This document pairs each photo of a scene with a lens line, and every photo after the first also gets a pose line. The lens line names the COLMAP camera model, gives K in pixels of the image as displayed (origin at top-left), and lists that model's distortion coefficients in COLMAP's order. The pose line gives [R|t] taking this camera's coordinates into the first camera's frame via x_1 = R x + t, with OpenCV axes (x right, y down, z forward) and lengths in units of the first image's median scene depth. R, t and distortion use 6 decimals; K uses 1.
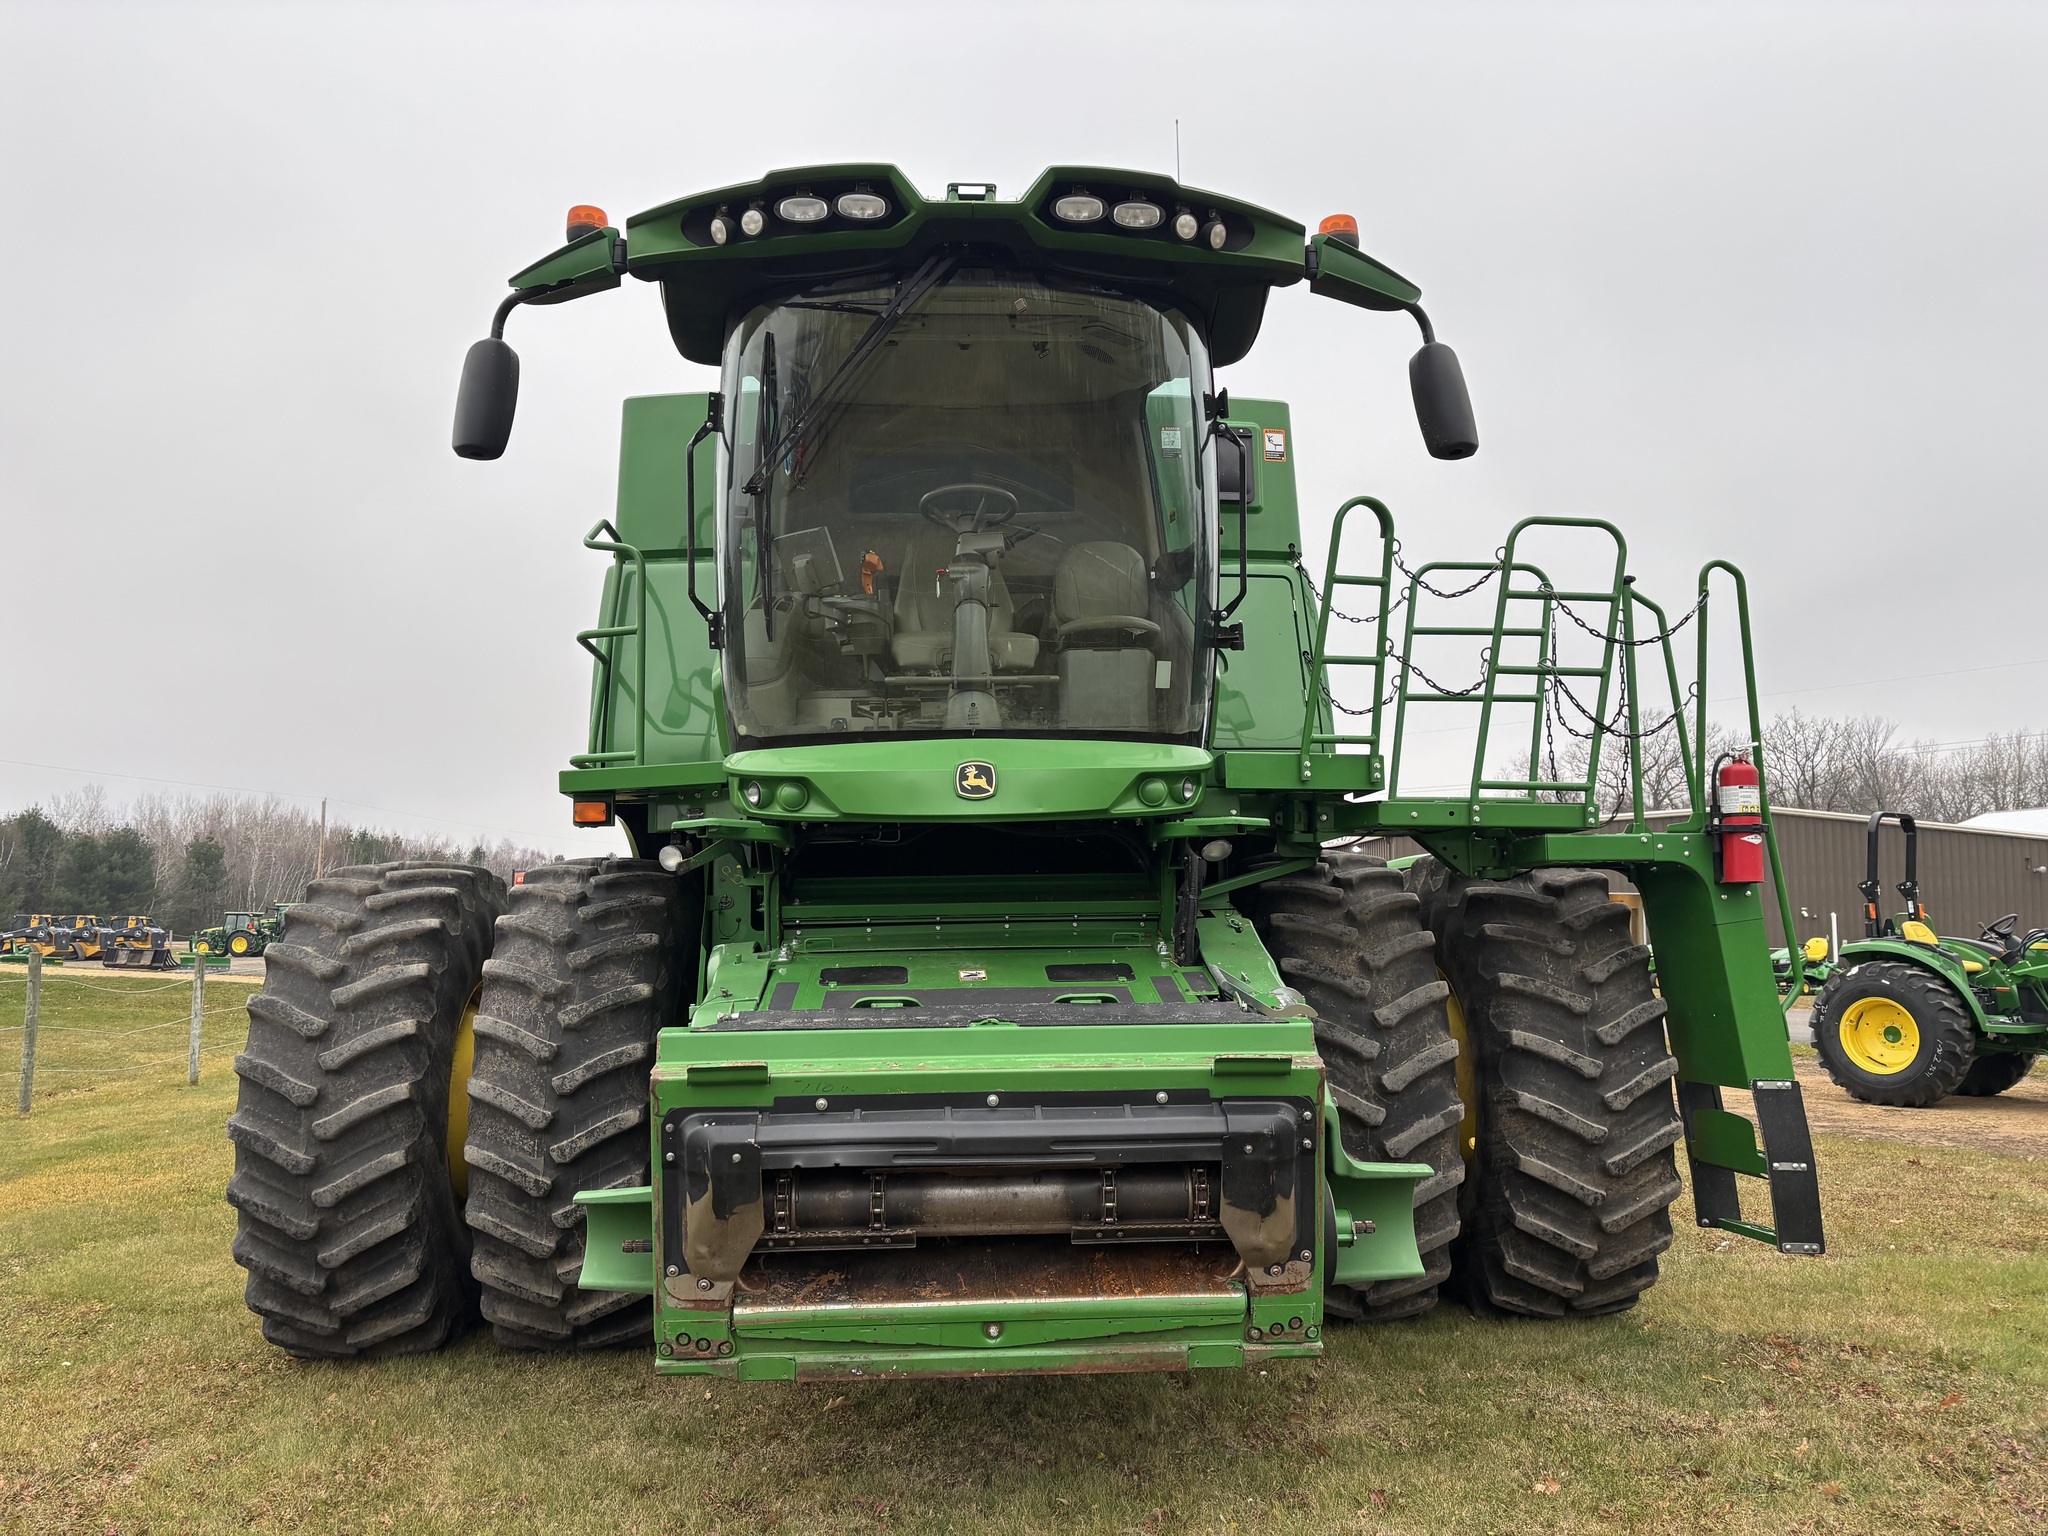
lens RADIAL K [[1534.4, 0, 1024.0], [0, 1534.4, 768.0], [0, 0, 1]] dist [0.047161, -0.051859]
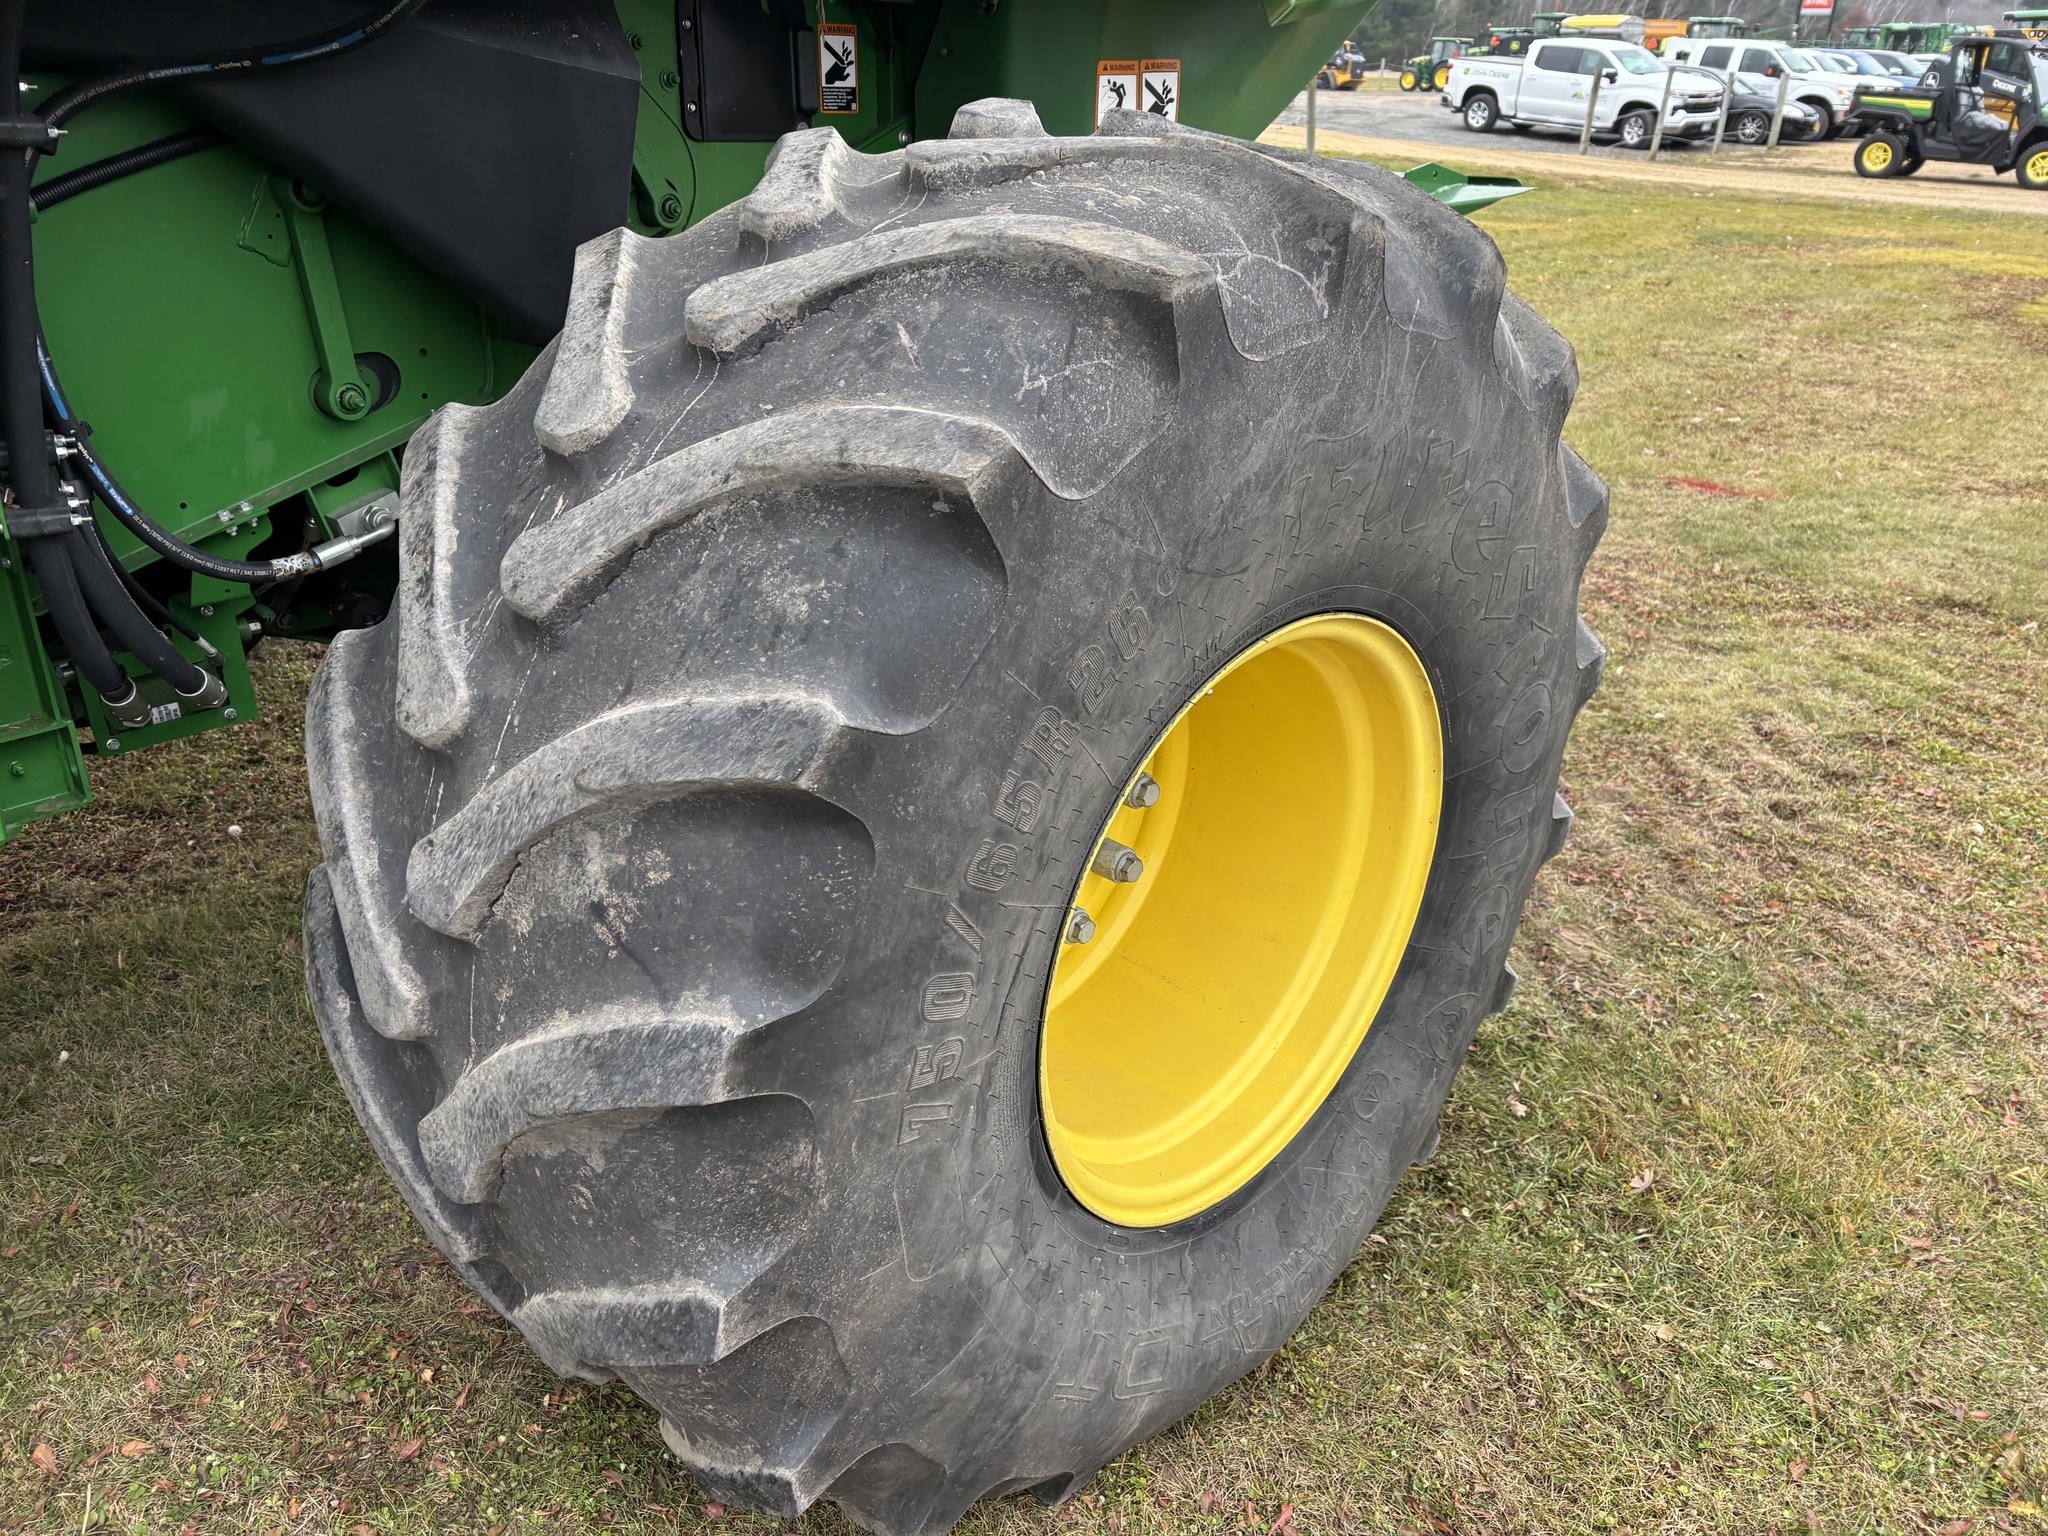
lens RADIAL K [[1544.2, 0, 1022.8], [0, 1544.2, 759.0], [0, 0, 1]] dist [0.058370, -0.044433]
pose [[0.709069, 0.312608, -0.632058, 0.035489], [0.042119, 0.875982, 0.480501, 0.013221], [0.703880, -0.367330, 0.607966, 0.122952]]
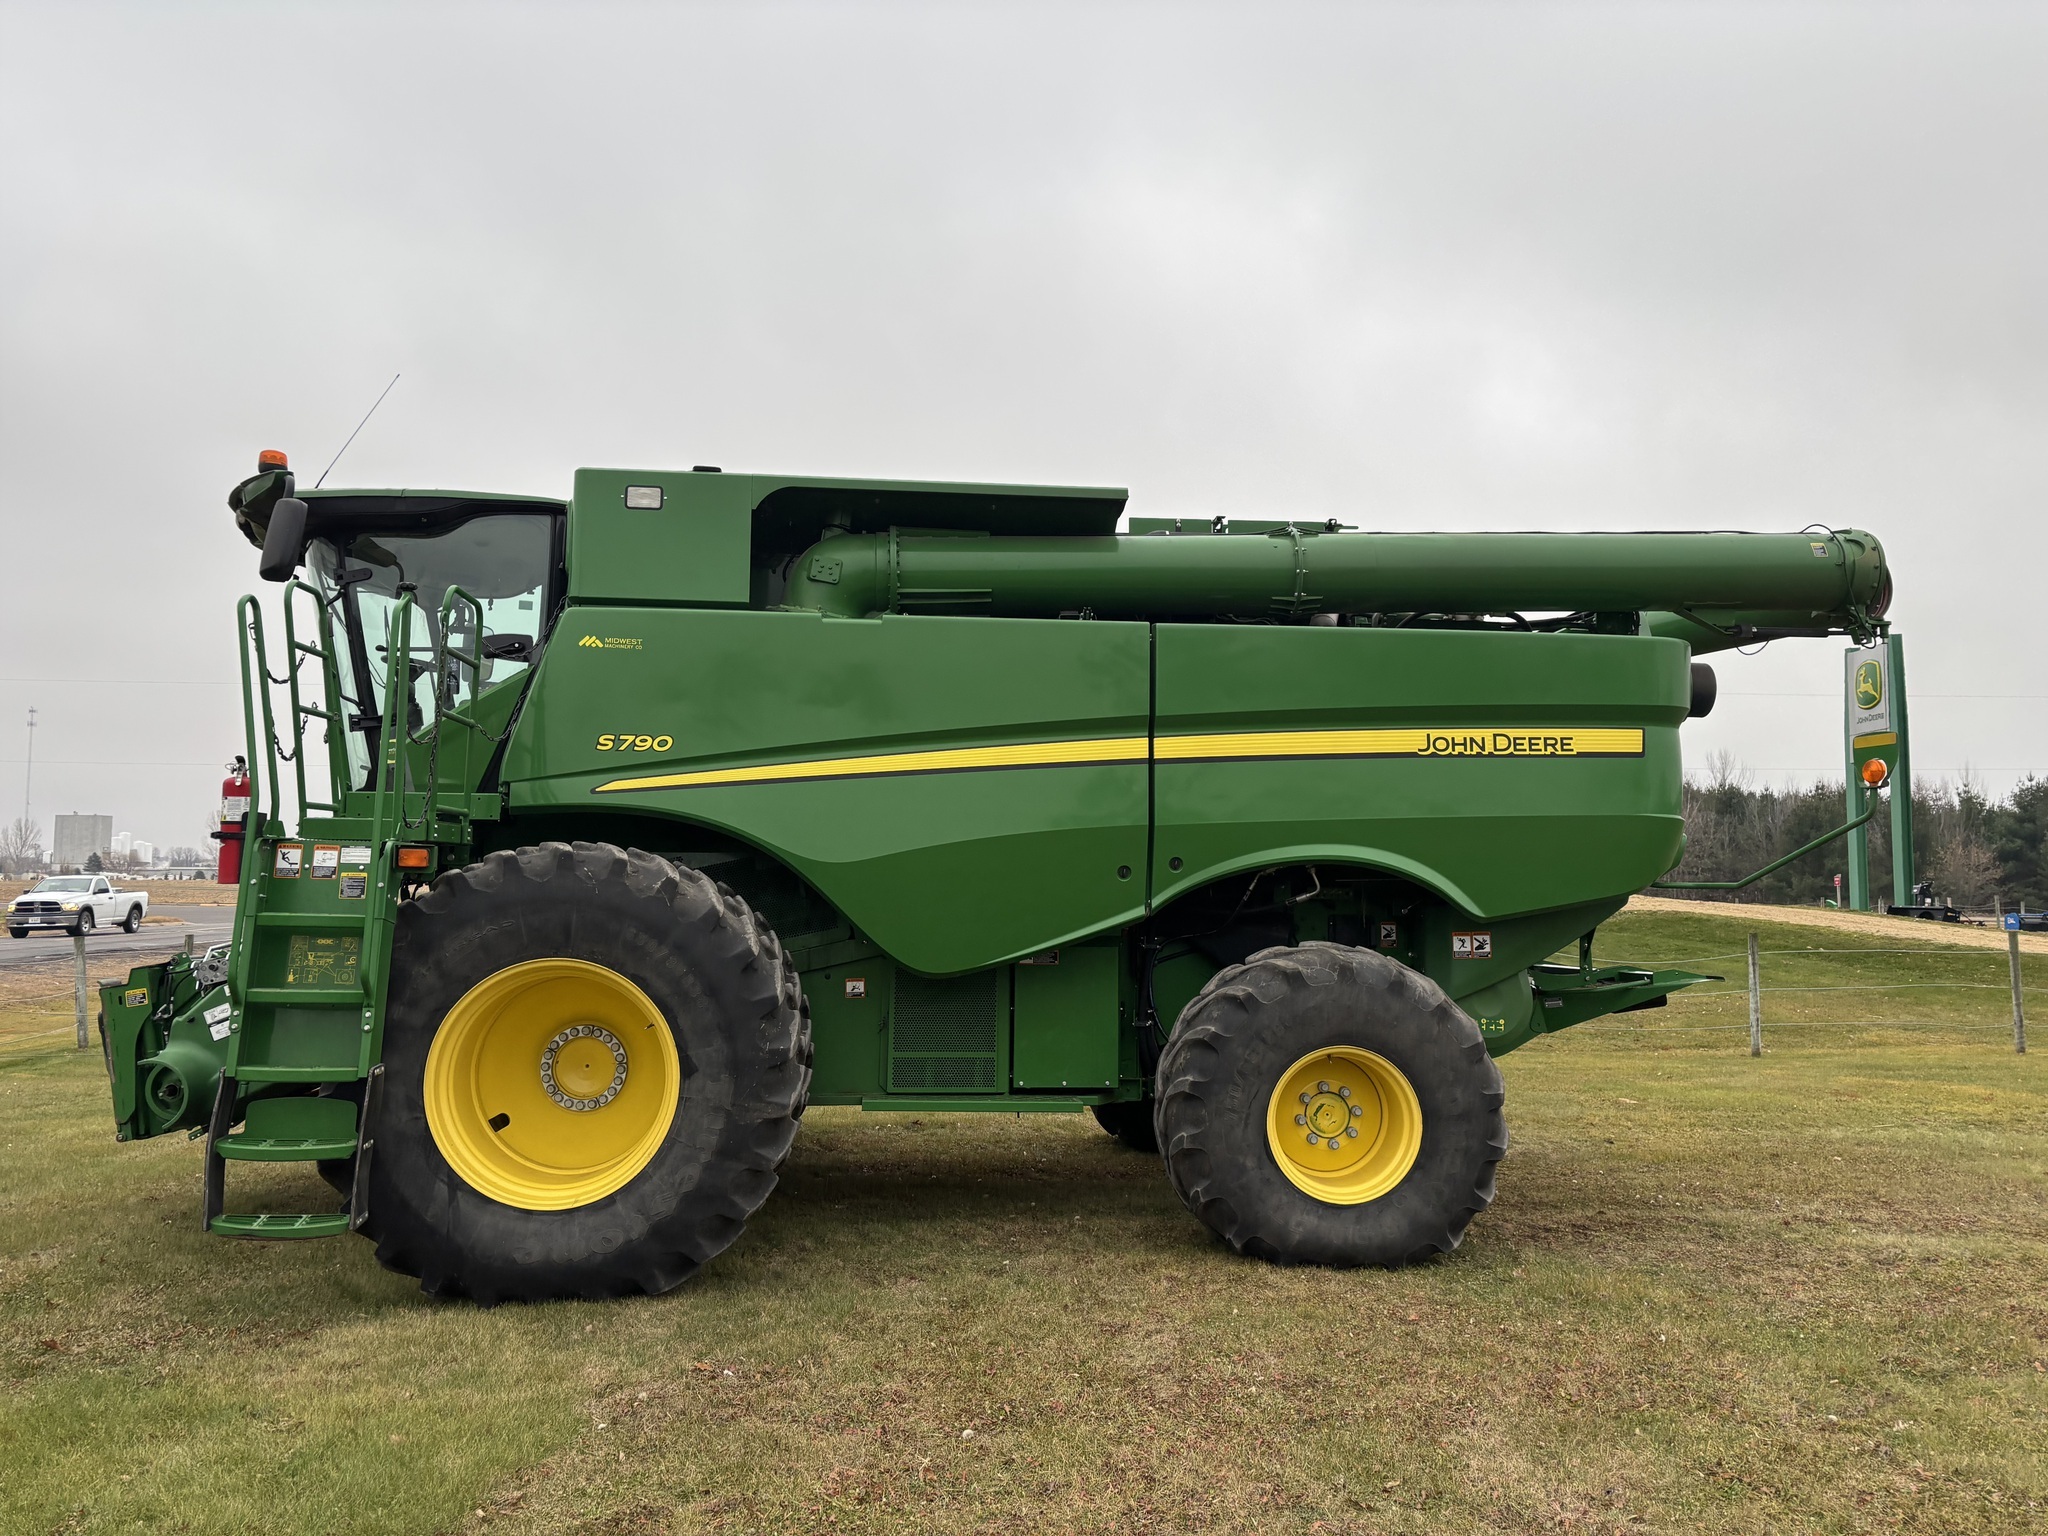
lens RADIAL K [[1544.2, 0, 1022.8], [0, 1544.2, 759.0], [0, 0, 1]] dist [0.058370, -0.044433]
pose [[0.040373, -0.080120, -0.995967, 0.124036], [0.096293, 0.992452, -0.075934, 0.009377], [0.994534, -0.092840, 0.047783, 0.115998]]
